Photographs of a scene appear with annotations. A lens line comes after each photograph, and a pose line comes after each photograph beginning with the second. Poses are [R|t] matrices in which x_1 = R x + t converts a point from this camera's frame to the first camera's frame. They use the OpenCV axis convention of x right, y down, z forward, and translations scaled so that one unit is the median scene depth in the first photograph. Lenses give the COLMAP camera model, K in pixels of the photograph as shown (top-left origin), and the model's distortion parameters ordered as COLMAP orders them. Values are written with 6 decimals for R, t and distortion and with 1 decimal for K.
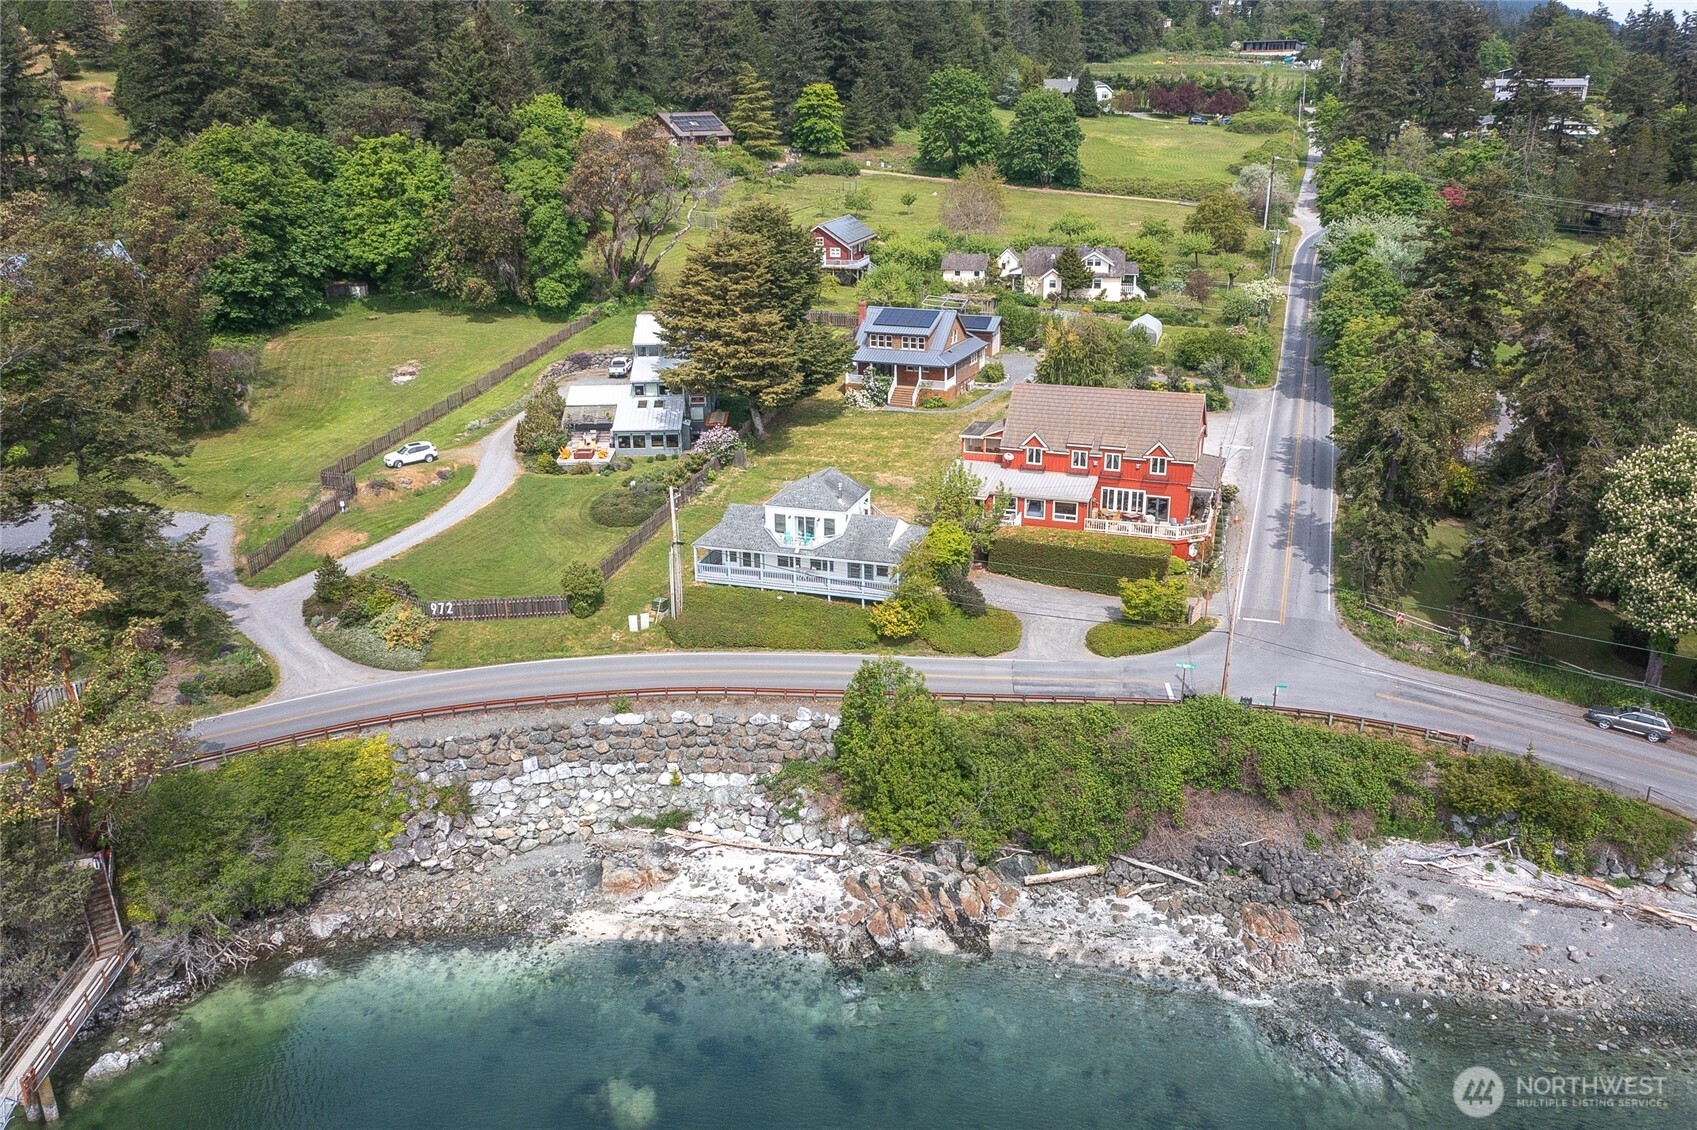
lens RADIAL K [[1357.5, 0, 848.5], [0, 1357.5, 565.0], [0, 0, 1]] dist [-0.019351, 0.006283]
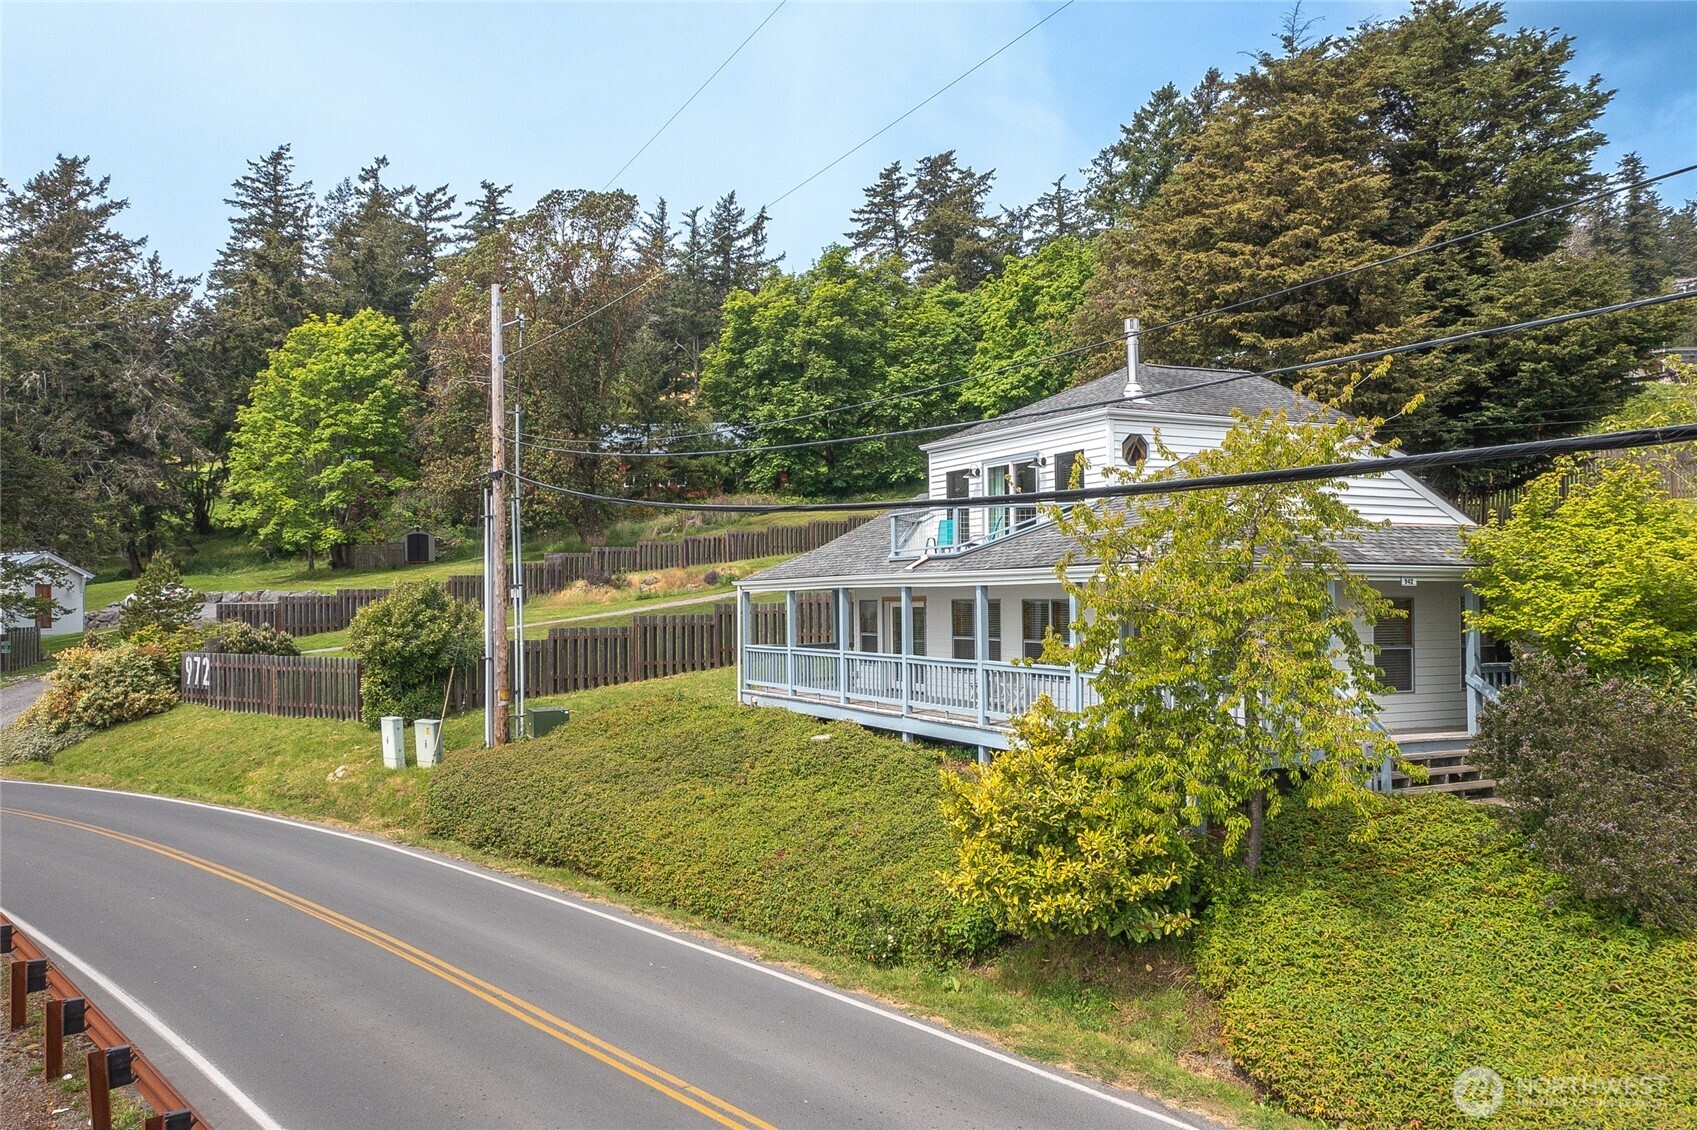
lens RADIAL K [[1338.7, 0, 848.5], [0, 1338.7, 565.0], [0, 0, 1]] dist [0.000695, 0.002509]
pose [[0.698643, -0.015995, -0.715292, 0.105683], [-0.232362, 0.940485, -0.247983, 0.043331], [0.676688, 0.339458, 0.653346, 0.661846]]
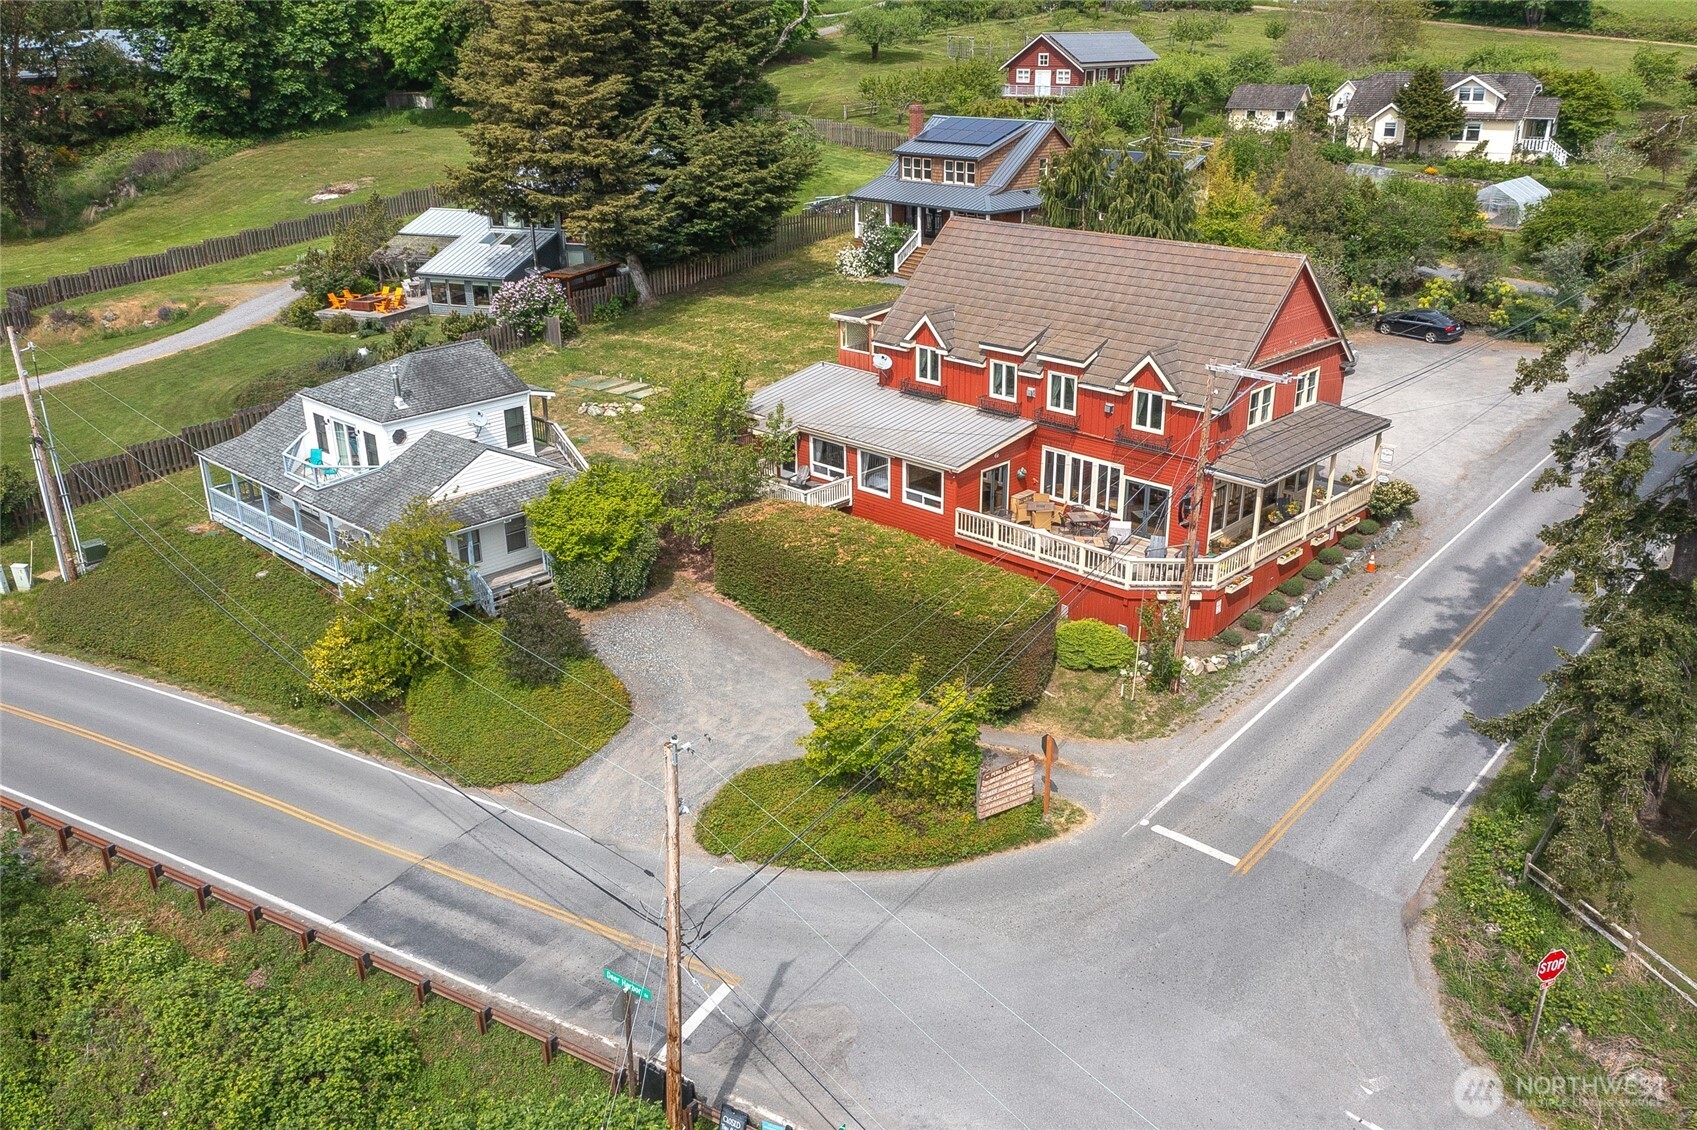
lens RADIAL K [[1338.7, 0, 848.5], [0, 1338.7, 565.0], [0, 0, 1]] dist [0.000695, 0.002509]
pose [[0.905977, 0.156778, -0.393226, 0.277556], [-0.138545, 0.987548, 0.074530, -0.037922], [0.400014, -0.013043, 0.916416, 0.499911]]
